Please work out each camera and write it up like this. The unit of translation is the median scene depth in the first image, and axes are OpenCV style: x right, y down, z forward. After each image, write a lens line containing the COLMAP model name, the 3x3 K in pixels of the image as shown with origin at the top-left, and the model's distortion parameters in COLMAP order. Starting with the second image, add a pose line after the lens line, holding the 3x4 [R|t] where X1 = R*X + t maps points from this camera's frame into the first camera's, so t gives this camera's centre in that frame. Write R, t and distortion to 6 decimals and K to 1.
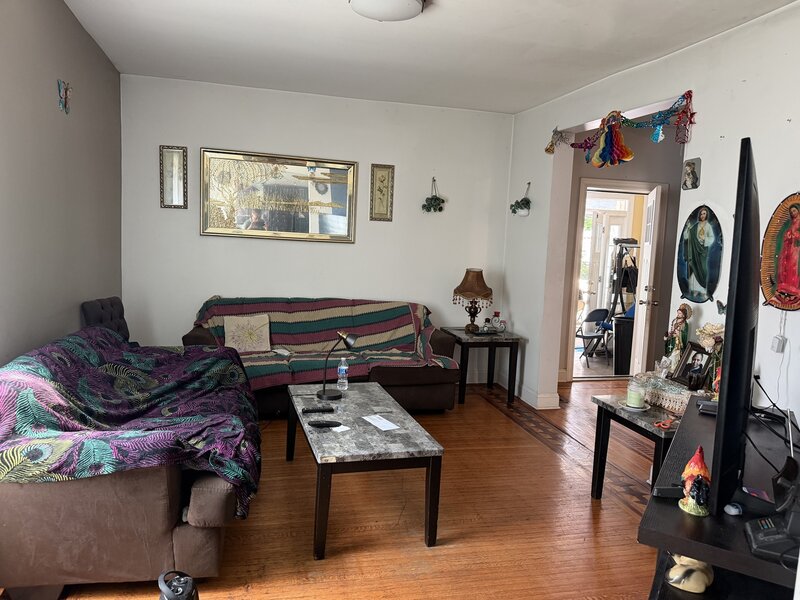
lens RADIAL K [[565.9, 0, 400.0], [0, 565.9, 300.0], [0, 0, 1]] dist [0.132755, -0.151003]
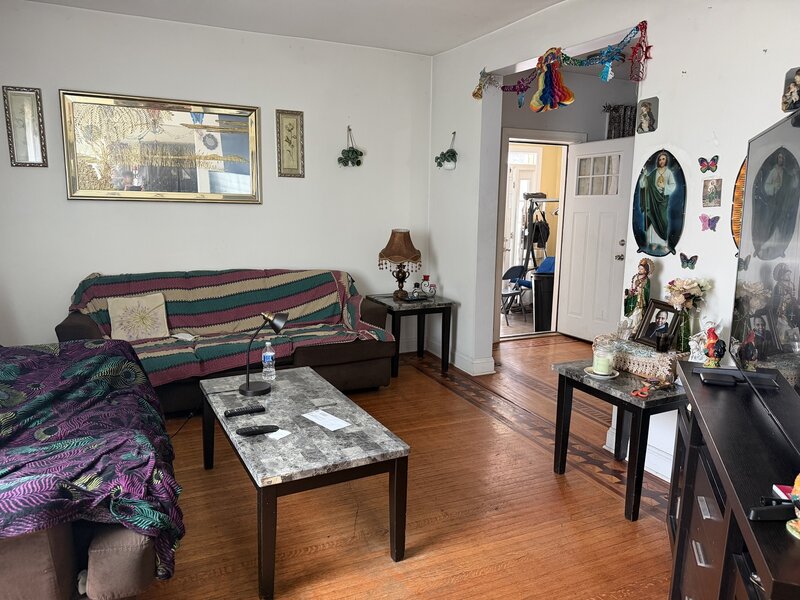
lens RADIAL K [[573.4, 0, 400.2], [0, 573.4, 301.6], [0, 0, 1]] dist [0.054046, -0.049102]
pose [[0.983013, -0.059483, 0.173629, -0.045950], [0.047497, 0.996245, 0.072393, -0.008138], [-0.177283, -0.062917, 0.982147, 0.127776]]
